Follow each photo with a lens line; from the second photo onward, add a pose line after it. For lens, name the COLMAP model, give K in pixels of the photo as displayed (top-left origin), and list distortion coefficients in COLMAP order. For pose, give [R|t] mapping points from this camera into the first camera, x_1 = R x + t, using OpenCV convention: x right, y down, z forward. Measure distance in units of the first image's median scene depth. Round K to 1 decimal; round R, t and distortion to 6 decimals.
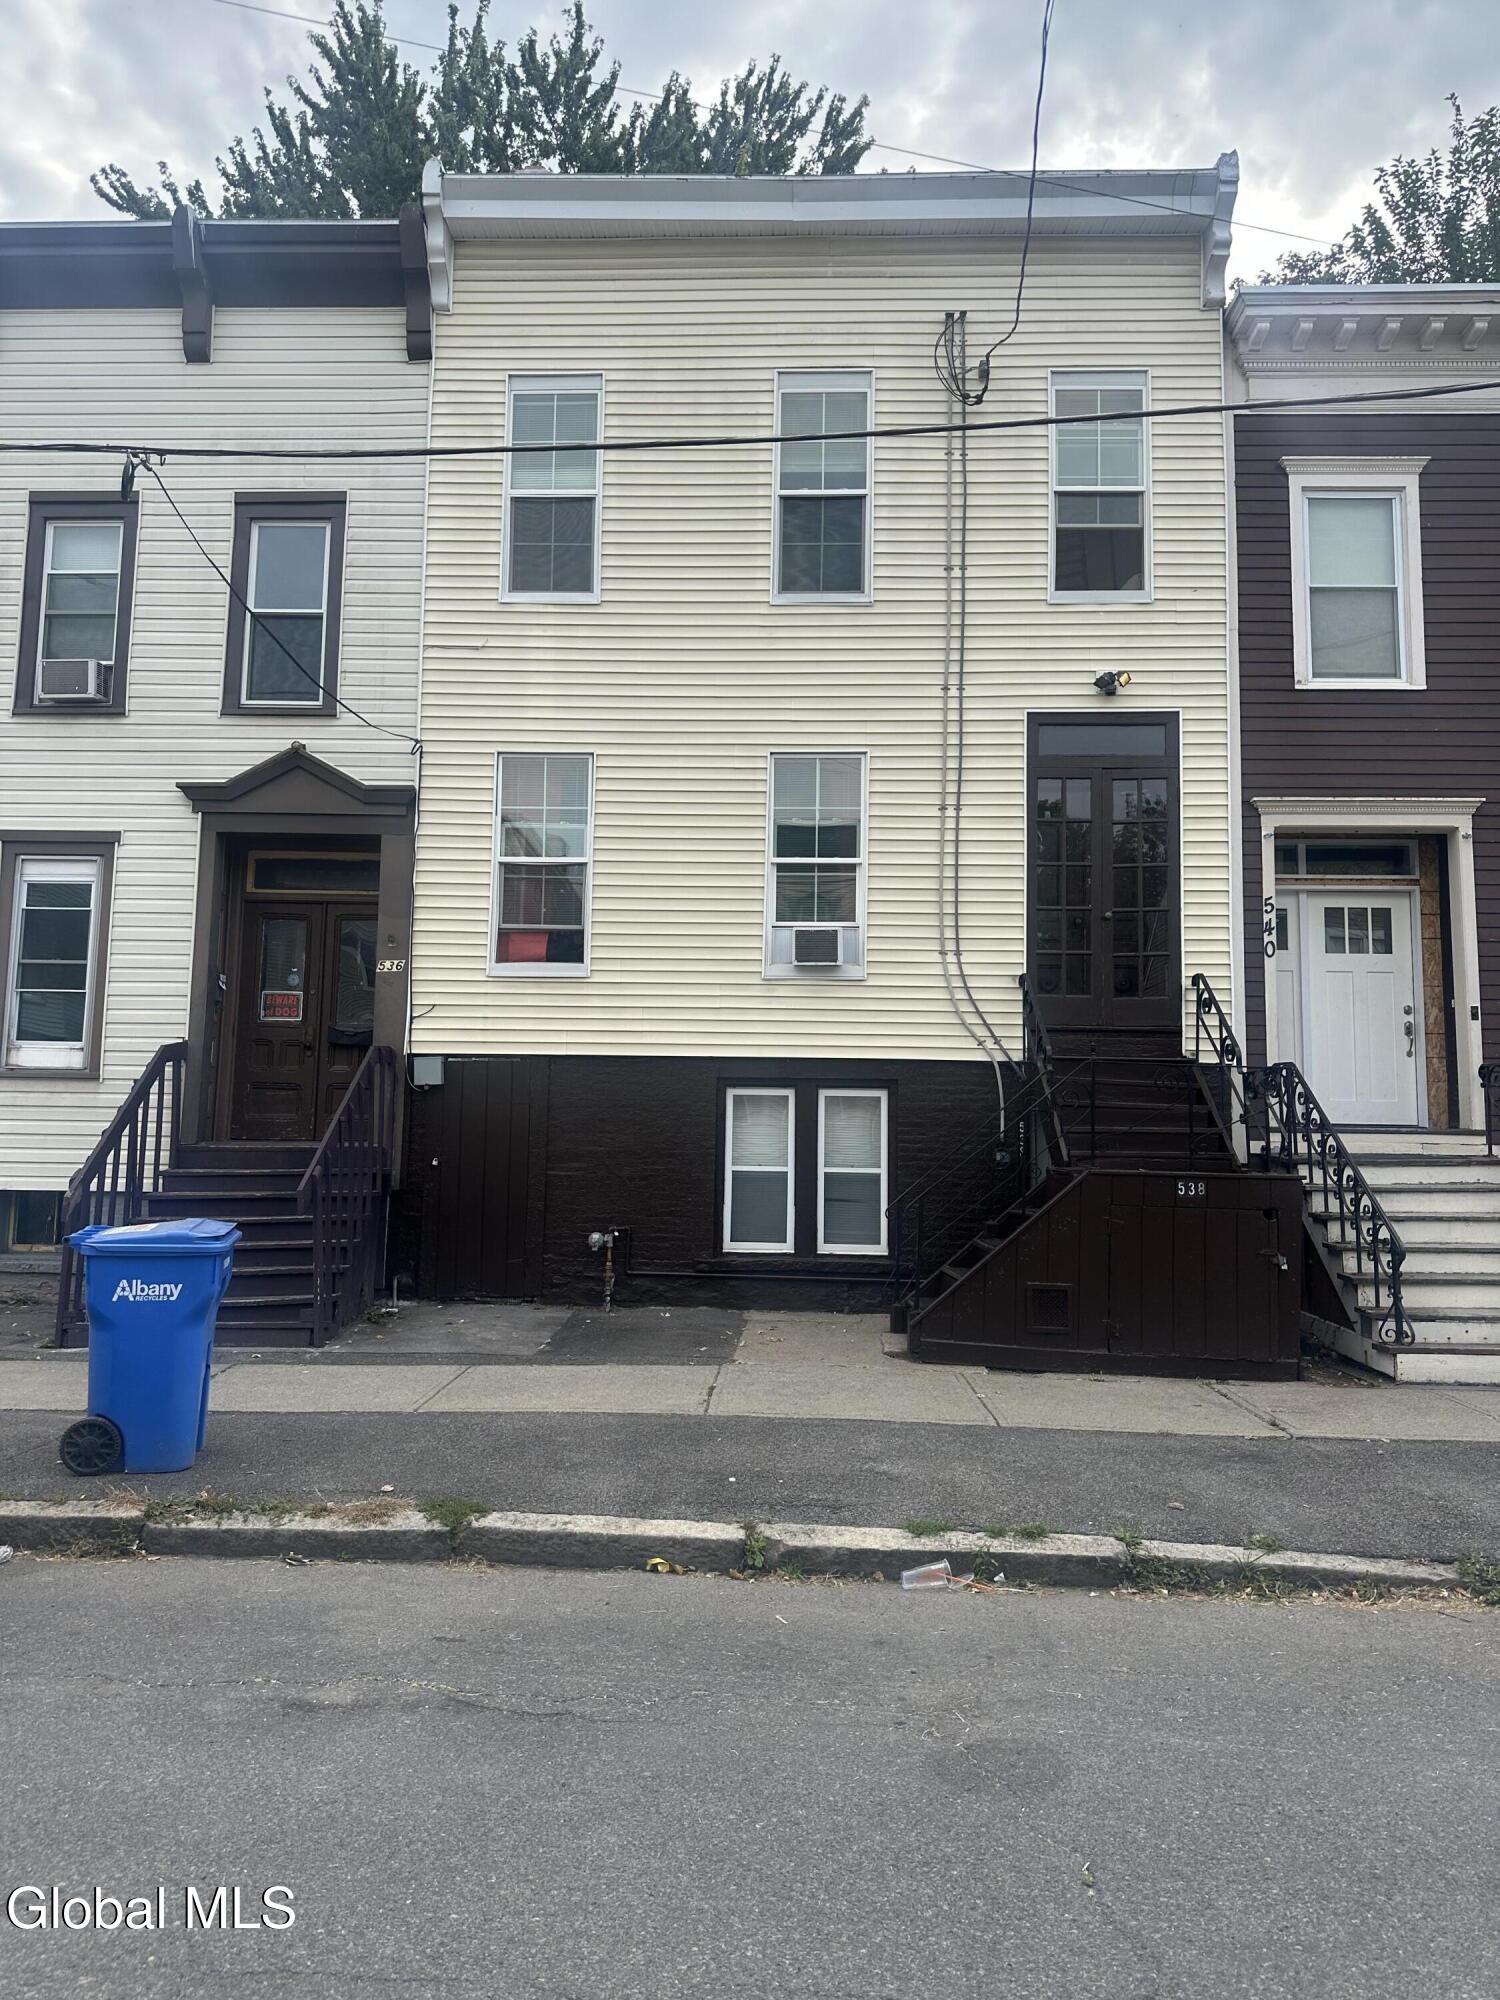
lens RADIAL K [[1414.9, 0, 749.5], [0, 1414.9, 1003.5], [0, 0, 1]] dist [0.035323, -0.010092]
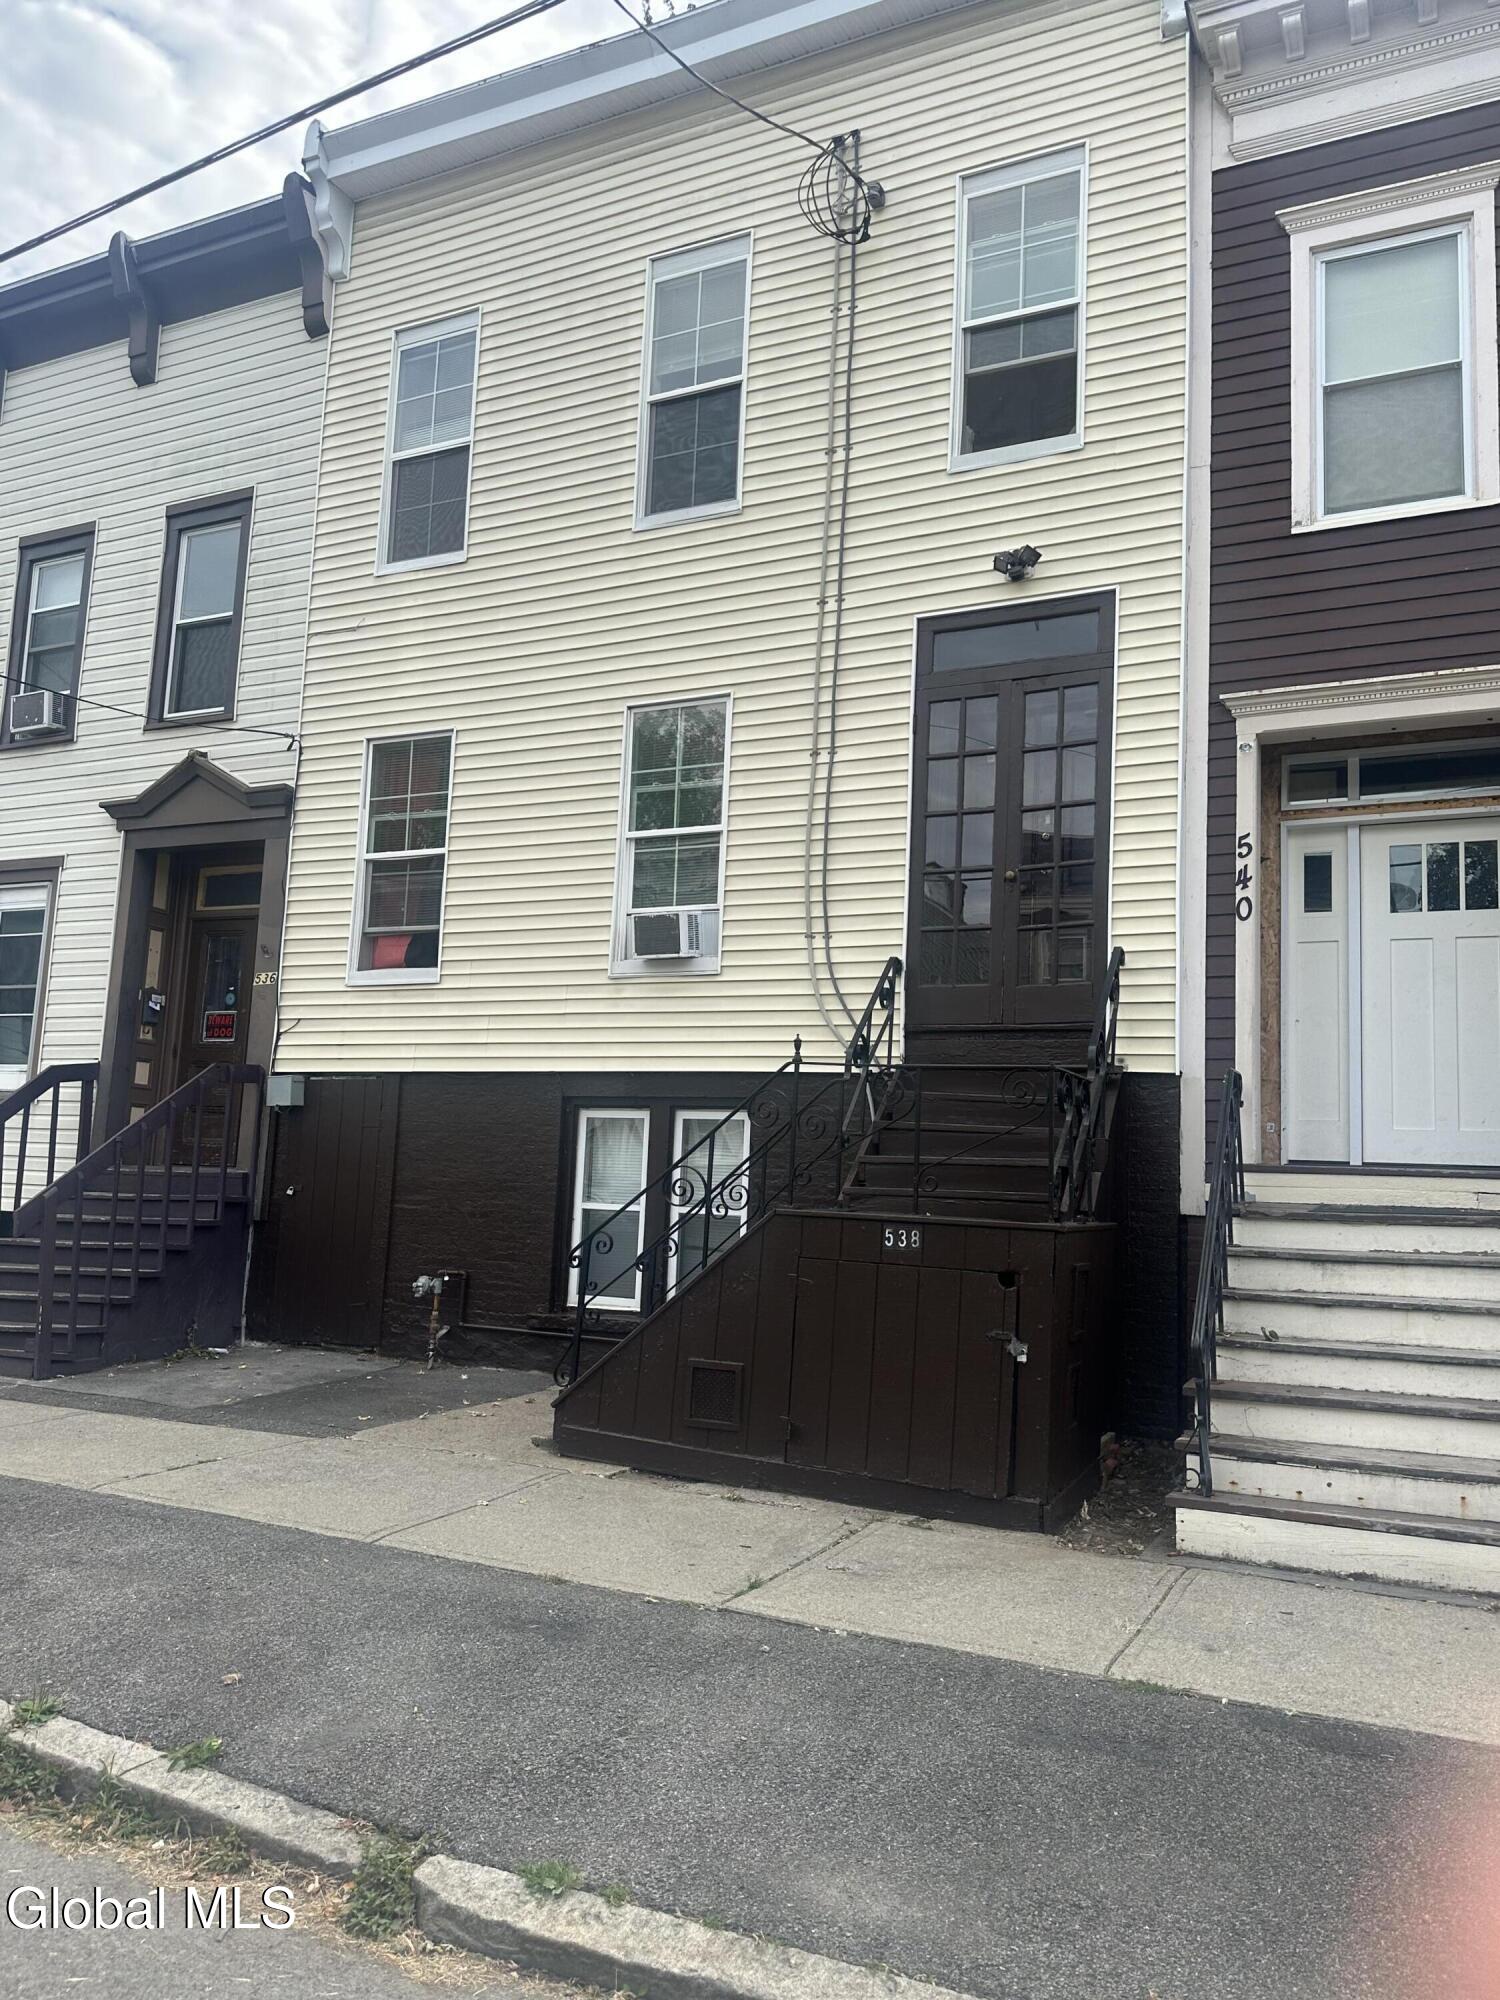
lens RADIAL K [[1498.8, 0, 751.0], [0, 1498.8, 1004.1], [0, 0, 1]] dist [0.031412, -0.008779]
pose [[0.913624, -0.029263, -0.405507, 0.434046], [0.014174, 0.999093, -0.040164, 0.034045], [0.406314, 0.030947, 0.913209, 0.227775]]
